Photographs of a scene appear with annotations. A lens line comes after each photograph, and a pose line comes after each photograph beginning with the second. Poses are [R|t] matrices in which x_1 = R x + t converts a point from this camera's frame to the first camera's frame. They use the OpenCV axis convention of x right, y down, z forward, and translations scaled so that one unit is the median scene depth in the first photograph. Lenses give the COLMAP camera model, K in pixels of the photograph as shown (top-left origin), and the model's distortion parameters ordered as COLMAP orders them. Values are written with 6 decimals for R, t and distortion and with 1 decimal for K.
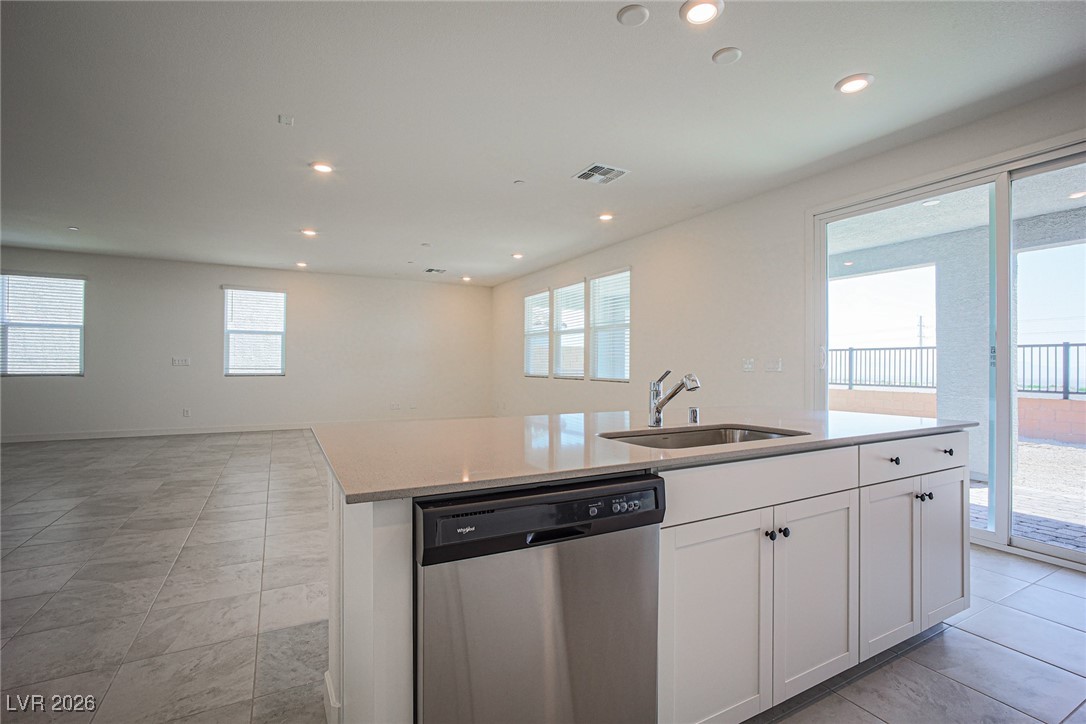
lens RADIAL K [[484.5, 0, 543.0], [0, 484.5, 362.0], [0, 0, 1]] dist [-0.031670, 0.010789]
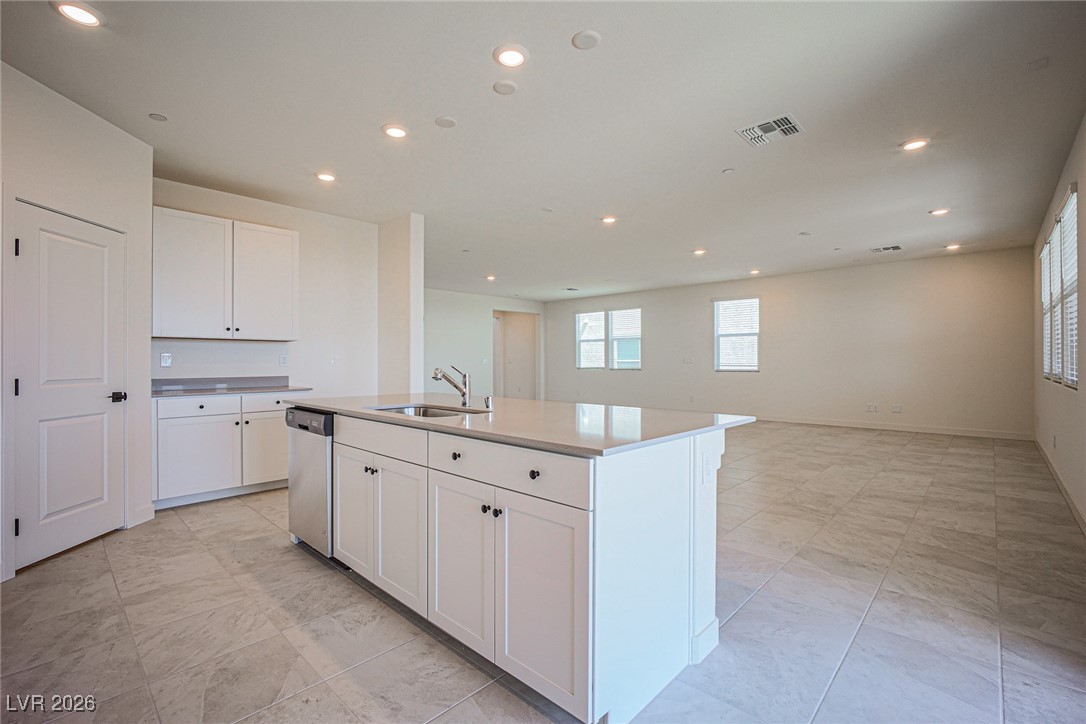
lens RADIAL K [[485.3, 0, 547.7], [0, 485.3, 360.4], [0, 0, 1]] dist [-0.025970, 0.011571]
pose [[0.313474, -0.009068, -0.949554, 0.418873], [0.010962, 0.999922, -0.005930, 0.003025], [0.949534, -0.008550, 0.313549, 0.203980]]
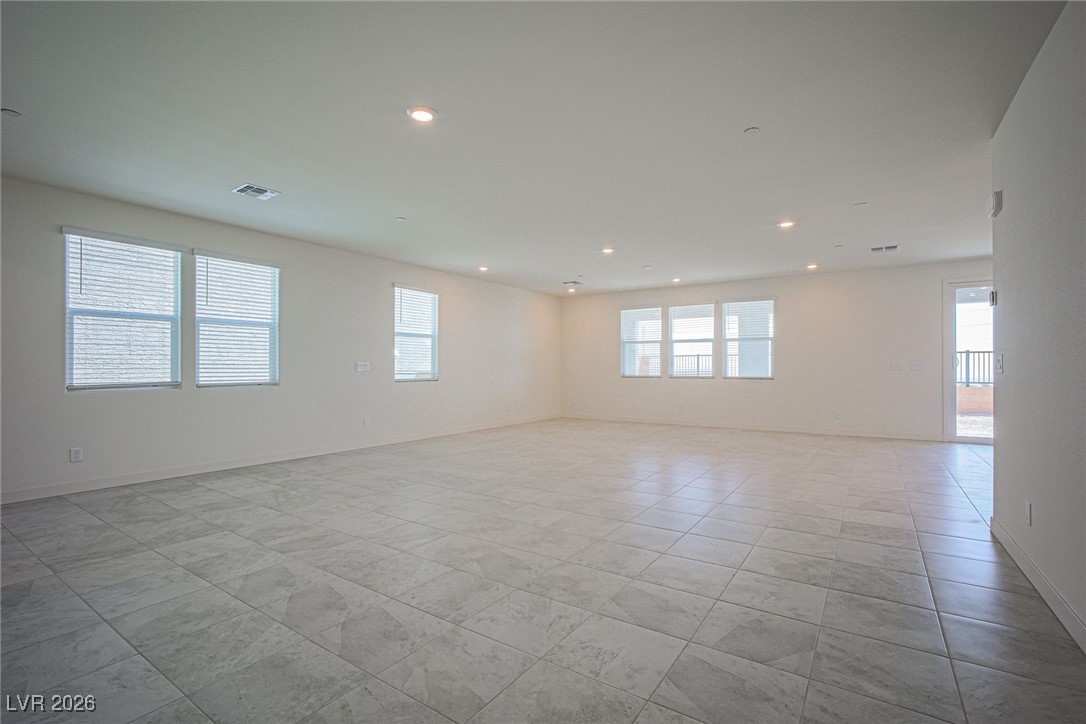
lens RADIAL K [[485.3, 0, 547.7], [0, 485.3, 360.4], [0, 0, 1]] dist [-0.025970, 0.011571]
pose [[0.885795, -0.000870, 0.464075, -0.893805], [0.004903, 0.999960, -0.007485, -0.004360], [-0.464050, 0.008906, 0.885764, 0.044412]]
